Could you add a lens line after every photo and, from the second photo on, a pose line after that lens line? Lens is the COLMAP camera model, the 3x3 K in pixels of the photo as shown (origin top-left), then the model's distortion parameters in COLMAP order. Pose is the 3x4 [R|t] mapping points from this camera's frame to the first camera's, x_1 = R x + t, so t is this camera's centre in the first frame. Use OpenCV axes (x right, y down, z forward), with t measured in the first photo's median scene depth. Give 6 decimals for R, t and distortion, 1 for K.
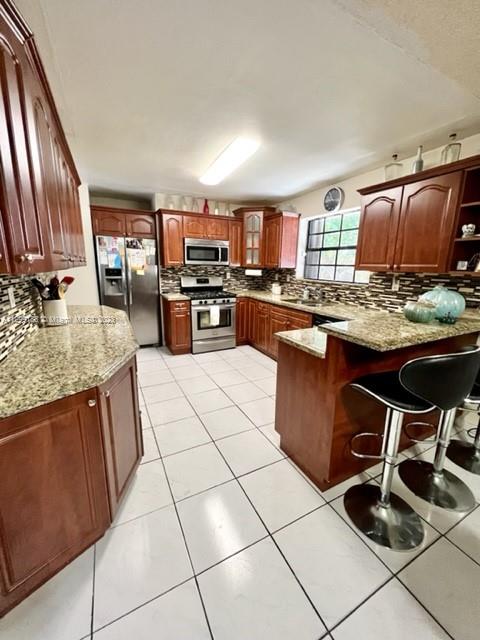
lens RADIAL K [[256.8, 0, 242.4], [0, 256.8, 316.4], [0, 0, 1]] dist [-0.000924, -0.000293]
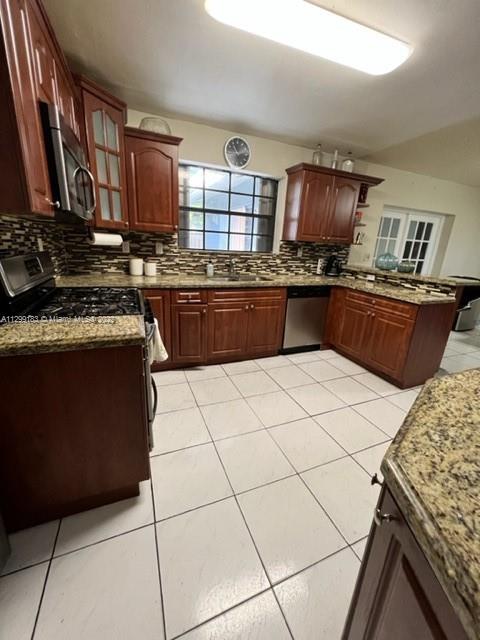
lens RADIAL K [[256.8, 0, 241.5], [0, 256.8, 319.8], [0, 0, 1]] dist [-0.000924, -0.000293]
pose [[0.077967, -0.293478, 0.952781, -0.687607], [0.148695, 0.948424, 0.279968, -0.186937], [-0.985805, 0.119846, 0.117585, 1.068618]]
